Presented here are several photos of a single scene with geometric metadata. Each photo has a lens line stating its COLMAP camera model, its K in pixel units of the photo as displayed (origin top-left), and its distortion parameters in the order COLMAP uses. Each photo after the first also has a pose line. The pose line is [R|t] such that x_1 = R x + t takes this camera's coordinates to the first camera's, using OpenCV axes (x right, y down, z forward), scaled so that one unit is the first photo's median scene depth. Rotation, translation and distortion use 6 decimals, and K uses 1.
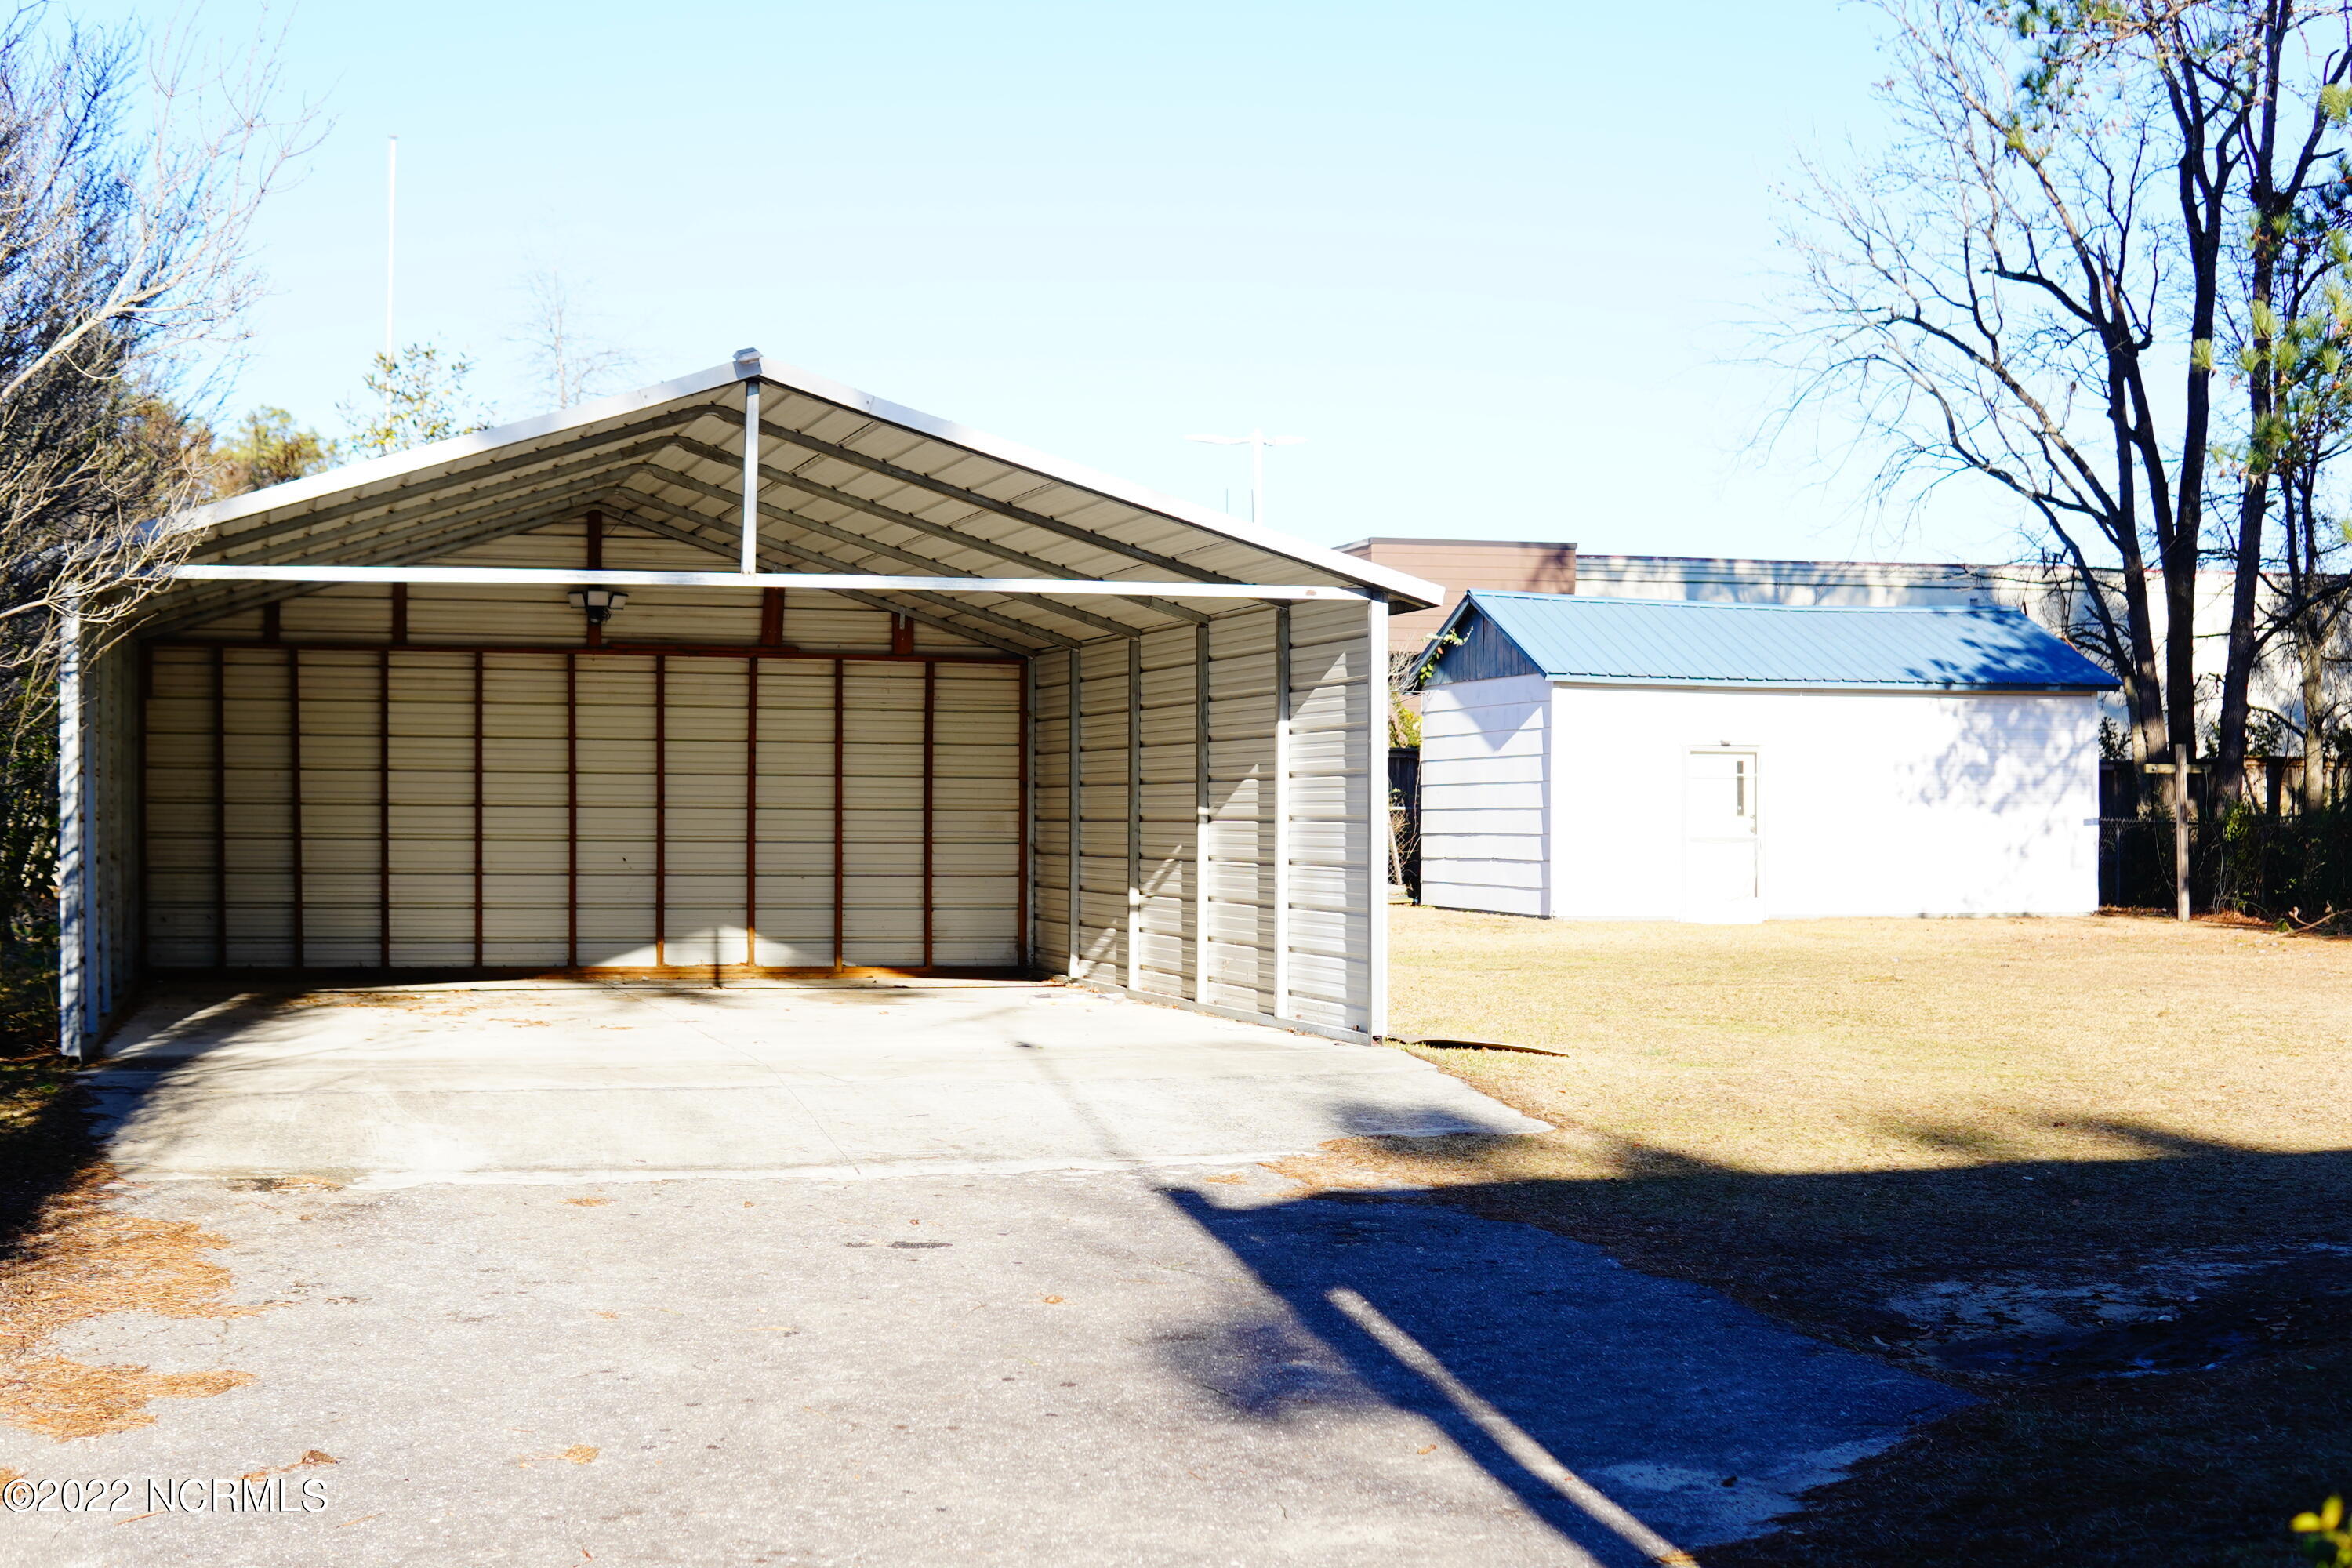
lens RADIAL K [[3081.2, 0, 1176.0], [0, 3081.2, 784.0], [0, 0, 1]] dist [-0.155171, 0.048807]
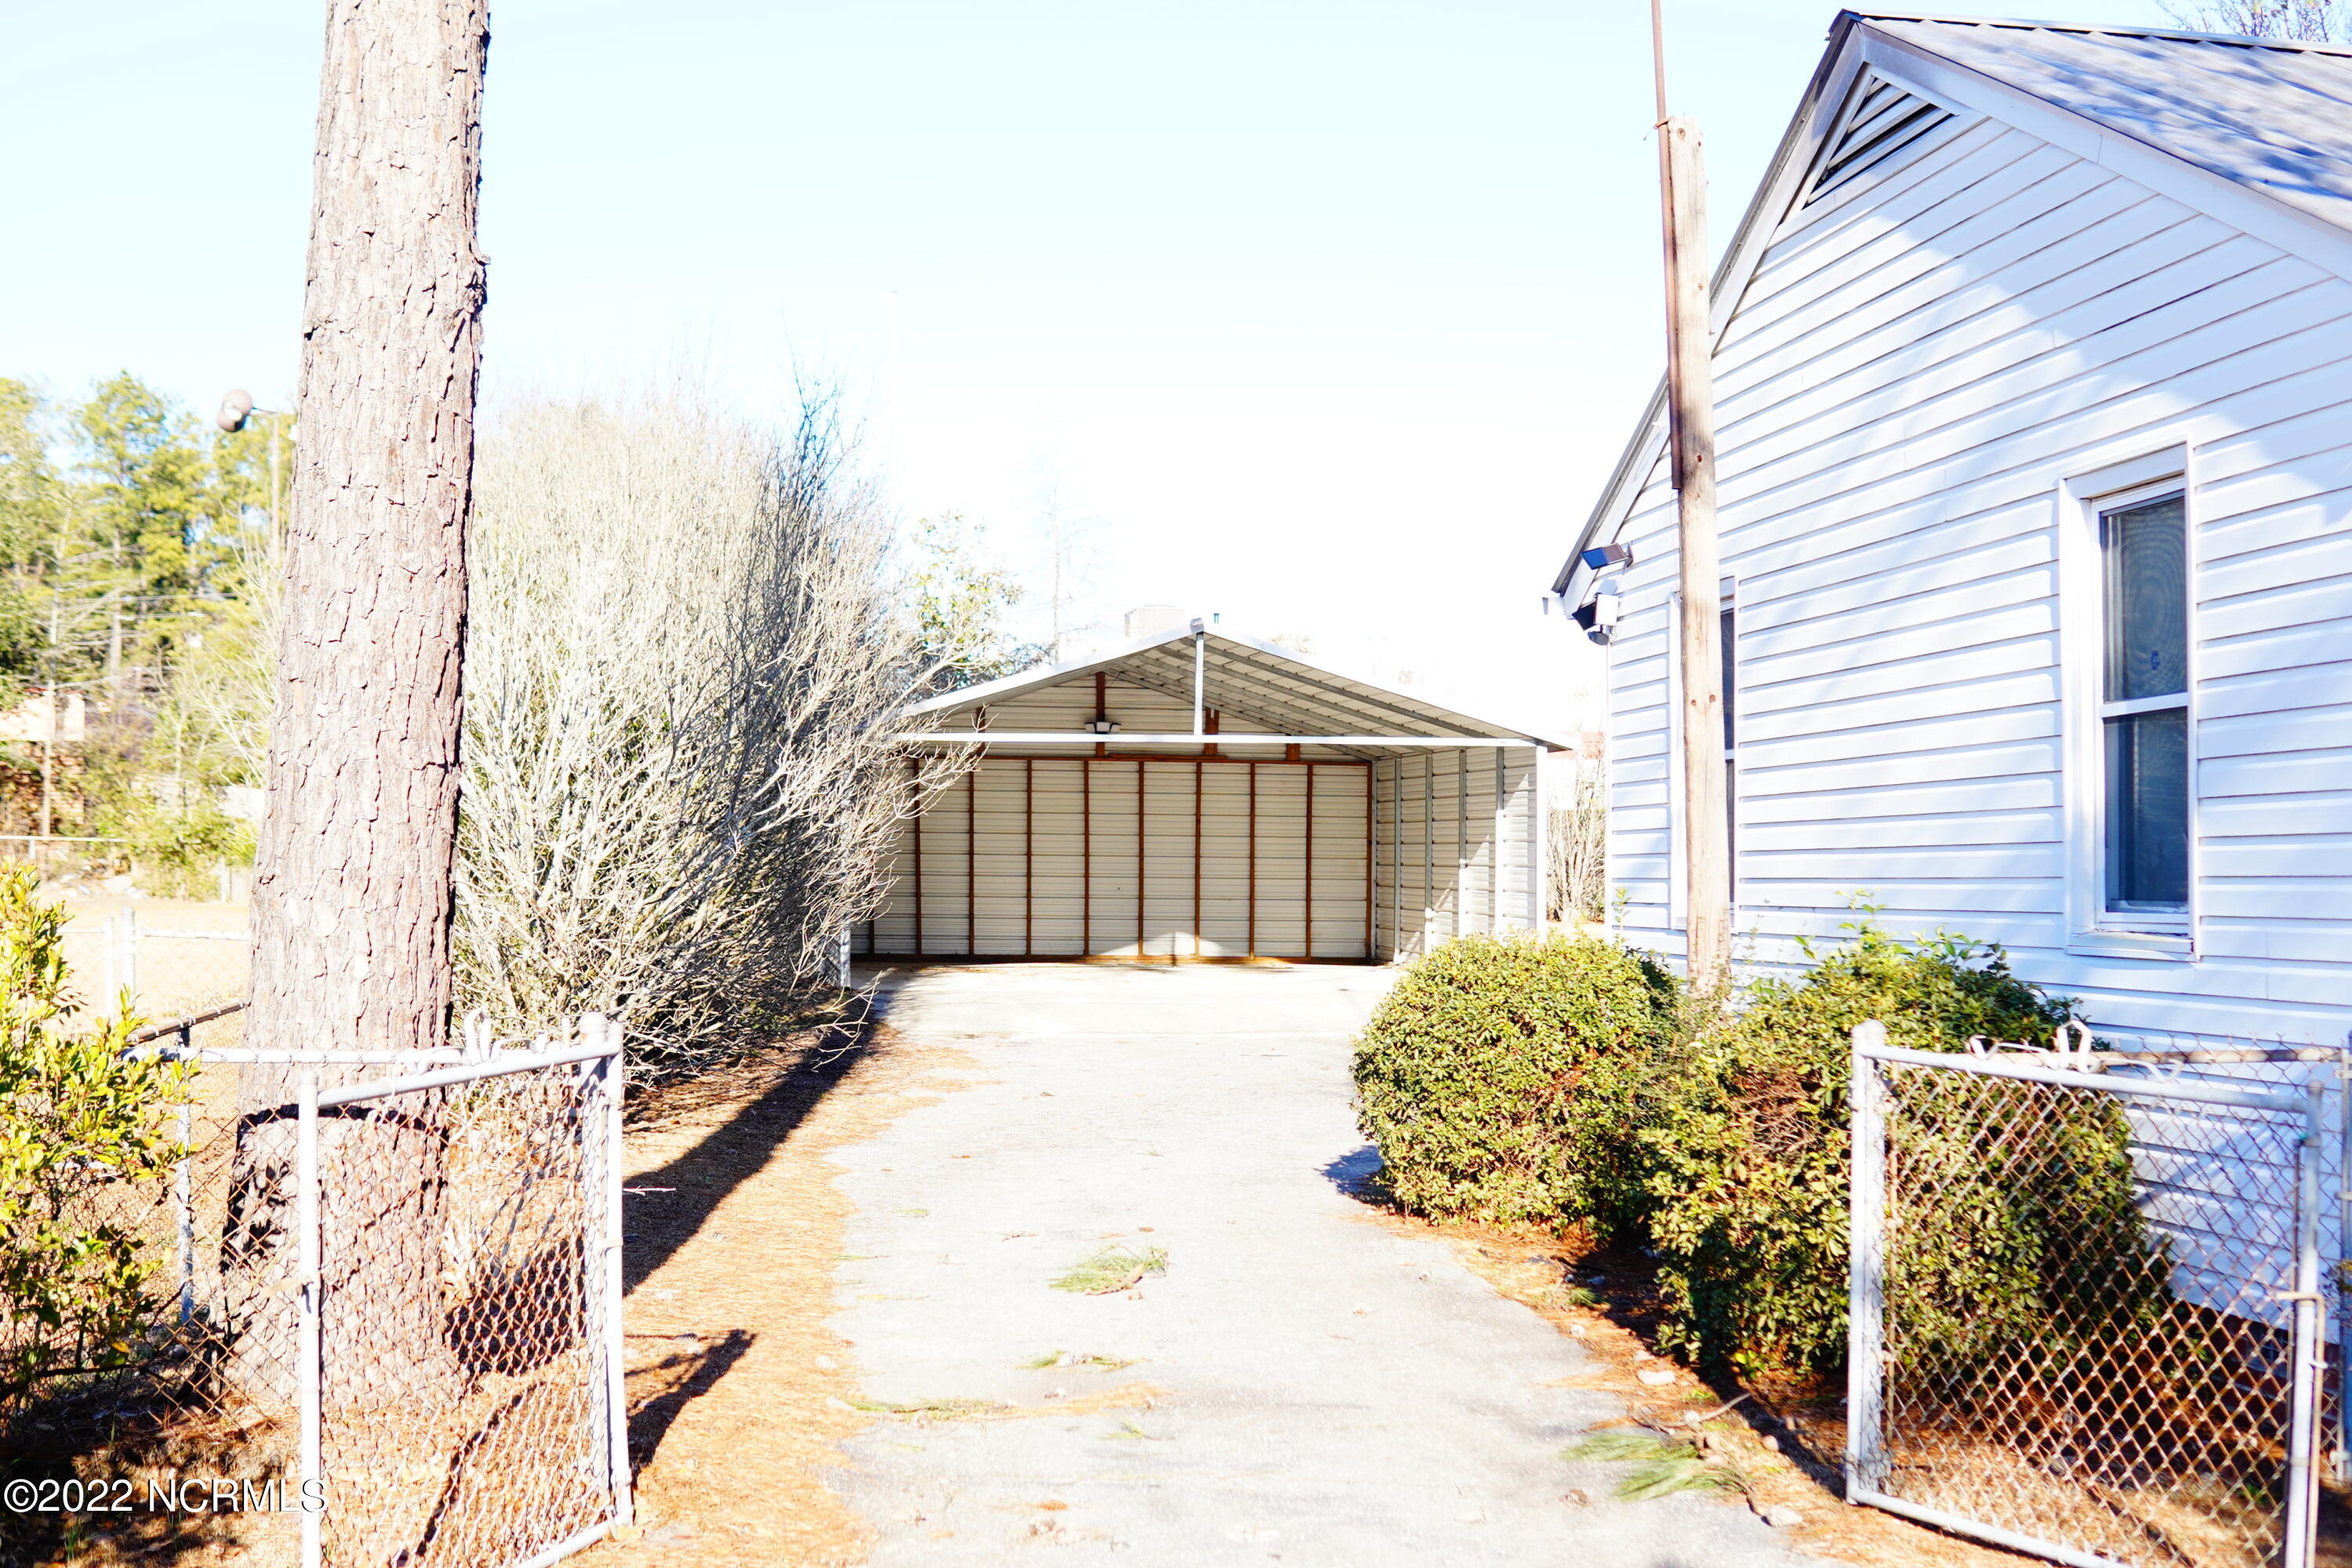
lens RADIAL K [[3154.9, 0, 1176.0], [0, 3154.9, 784.0], [0, 0, 1]] dist [-0.177100, -0.021974]
pose [[0.989828, 0.000809, -0.142265, 0.085740], [-0.002546, 0.999924, -0.012028, -0.010527], [0.142244, 0.012268, 0.989756, -0.639097]]
